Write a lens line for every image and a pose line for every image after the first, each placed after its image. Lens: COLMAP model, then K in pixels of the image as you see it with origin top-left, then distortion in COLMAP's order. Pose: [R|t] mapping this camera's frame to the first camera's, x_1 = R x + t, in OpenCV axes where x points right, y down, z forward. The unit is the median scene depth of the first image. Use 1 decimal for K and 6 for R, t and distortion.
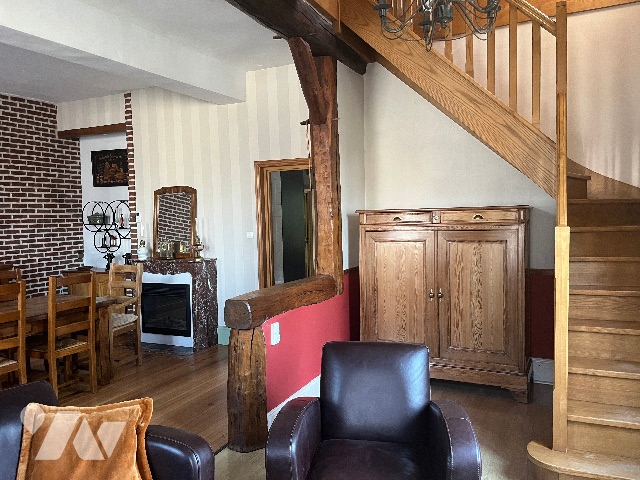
lens RADIAL K [[487.6, 0, 328.6], [0, 487.6, 240.1], [0, 0, 1]] dist [0.064281, -0.079931]
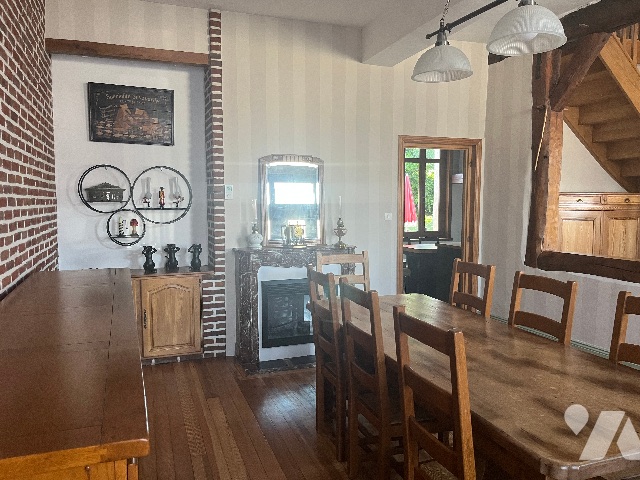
lens RADIAL K [[488.8, 0, 320.0], [0, 488.8, 240.0], [0, 0, 1]] dist [0.095734, -0.129888]
pose [[0.707651, -0.031564, 0.705857, -0.779234], [0.019691, 0.999495, 0.024954, 0.007568], [-0.706288, -0.003759, 0.707915, 0.386949]]
